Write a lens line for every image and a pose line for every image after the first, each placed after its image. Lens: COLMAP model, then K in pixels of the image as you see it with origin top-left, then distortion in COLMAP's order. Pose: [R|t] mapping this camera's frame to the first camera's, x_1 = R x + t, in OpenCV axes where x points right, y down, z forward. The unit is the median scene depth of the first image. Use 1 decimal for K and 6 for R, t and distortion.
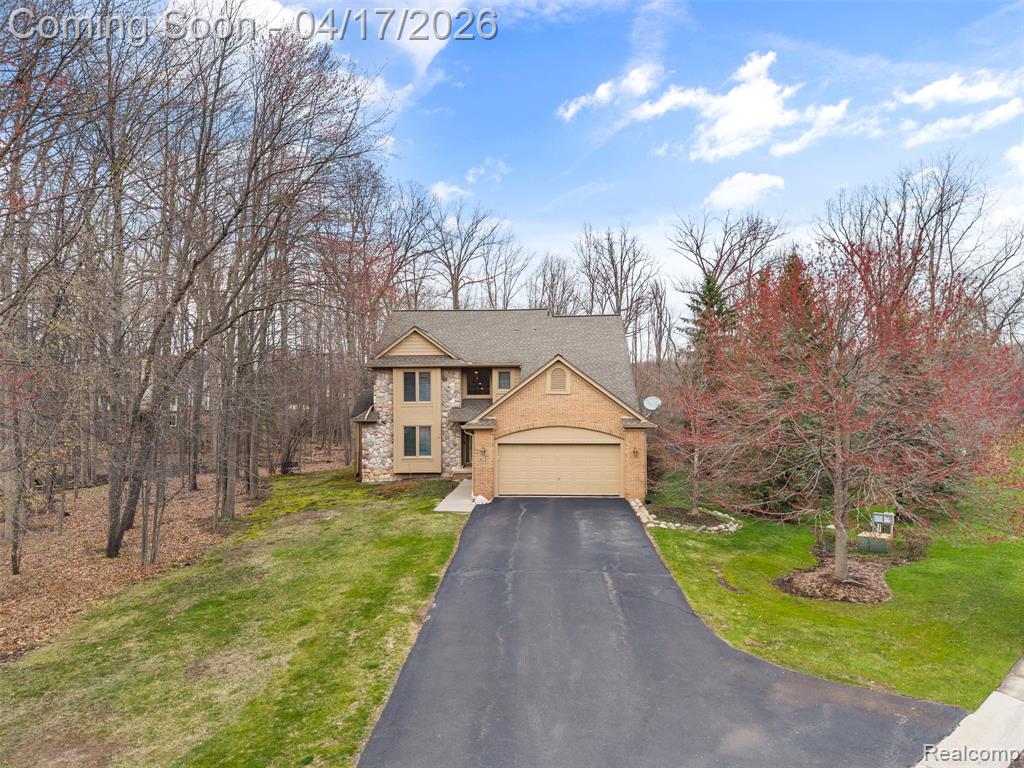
lens RADIAL K [[701.5, 0, 530.3], [0, 701.5, 399.0], [0, 0, 1]] dist [0.011142, -0.007309]
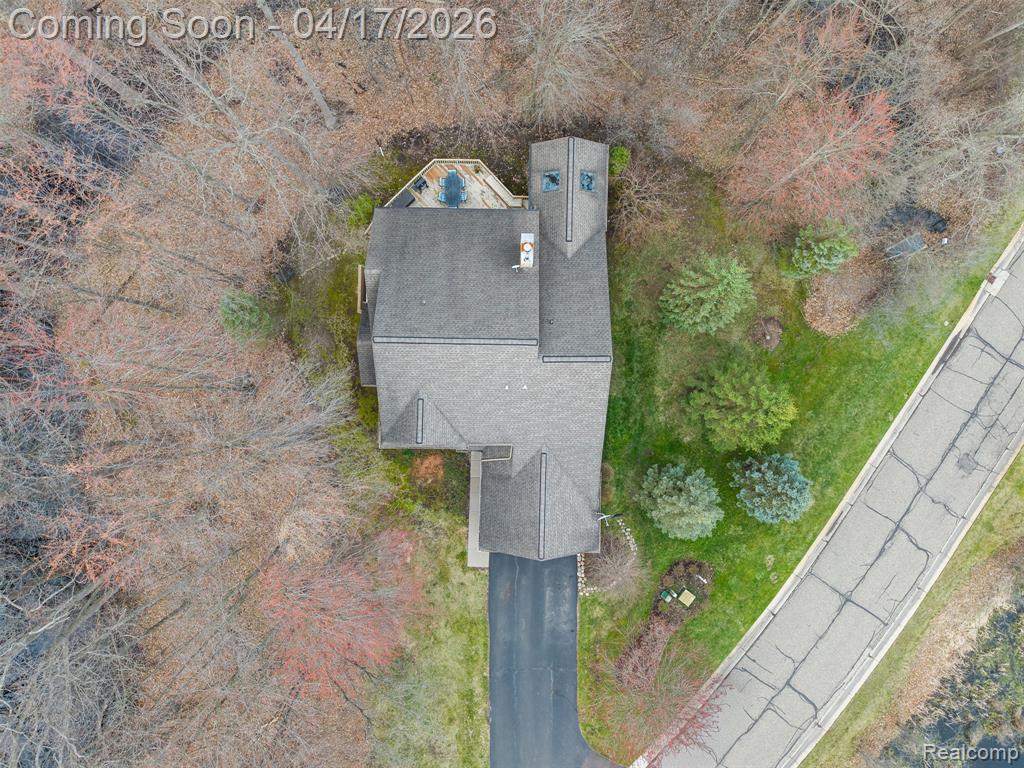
lens RADIAL K [[701.5, 0, 509.8], [0, 701.5, 383.5], [0, 0, 1]] dist [0.011142, -0.007309]
pose [[0.999675, -0.023406, 0.010140, -0.033317], [-0.010394, -0.010737, 0.999888, -1.700888], [-0.023295, -0.999668, -0.010977, 1.530836]]
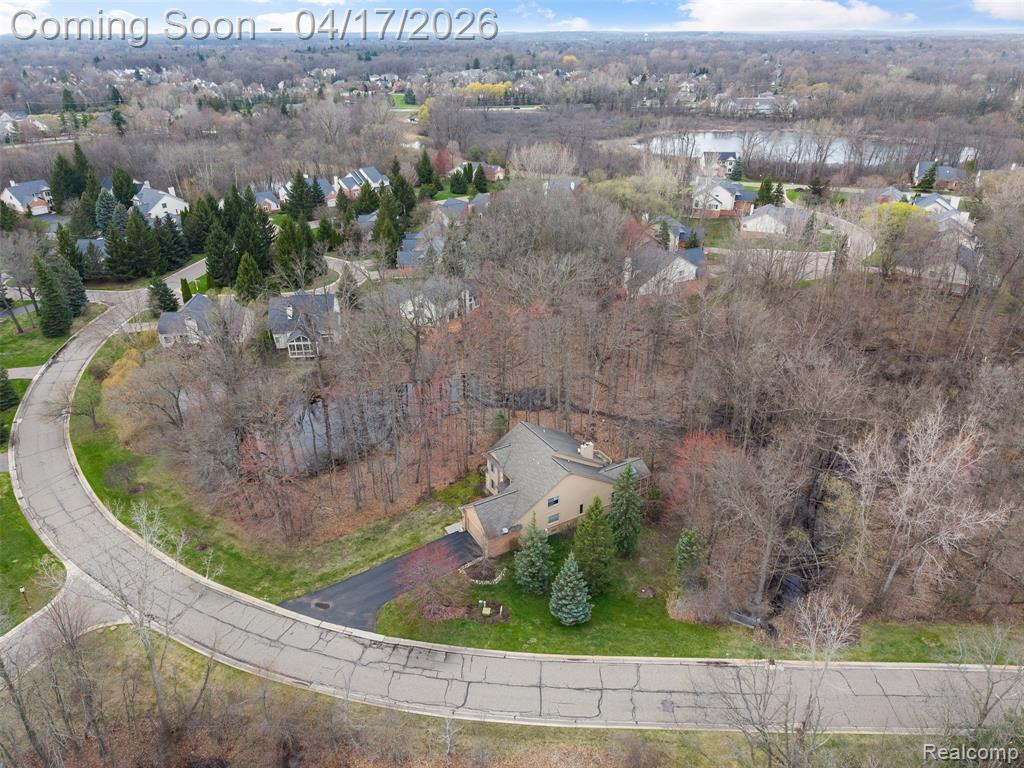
lens RADIAL K [[701.5, 0, 517.9], [0, 701.5, 384.7], [0, 0, 1]] dist [0.011142, -0.007309]
pose [[0.551662, 0.379999, -0.742476, 2.470175], [0.015779, 0.885272, 0.464806, -2.151690], [0.833919, -0.268132, 0.482375, -0.204391]]
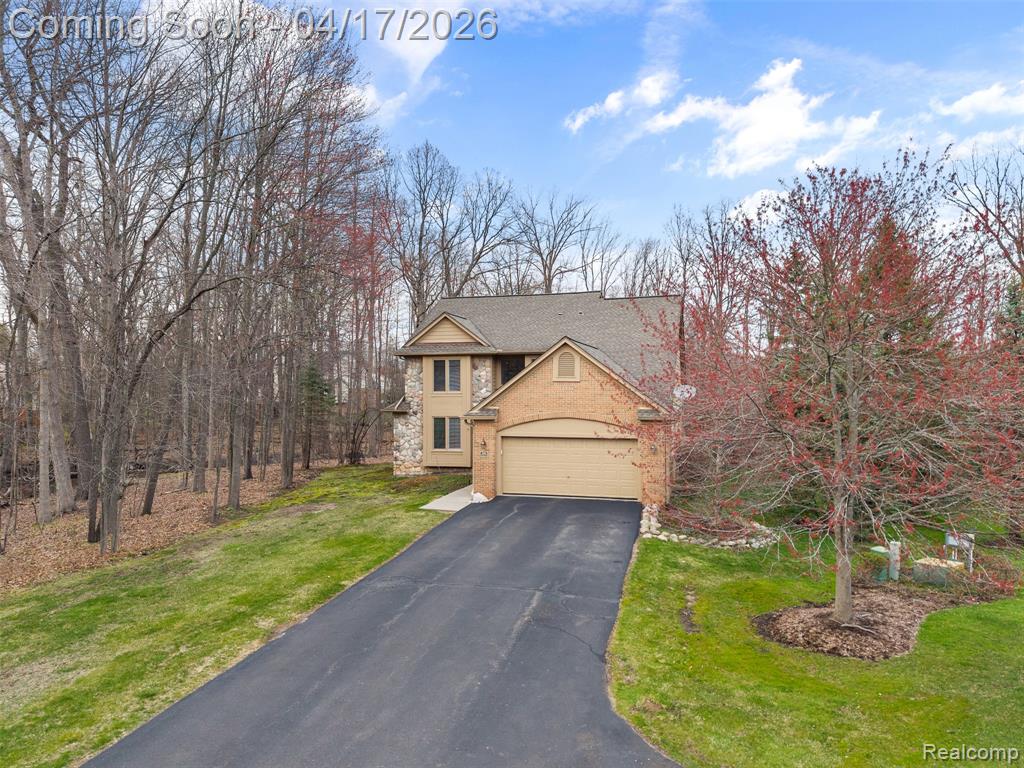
lens RADIAL K [[701.5, 0, 517.3], [0, 701.5, 388.2], [0, 0, 1]] dist [0.011142, -0.007309]
pose [[0.976488, 0.002230, -0.215561, 0.192168], [-0.004209, 0.999953, -0.008718, 0.010601], [0.215531, 0.009420, 0.976452, 0.137340]]
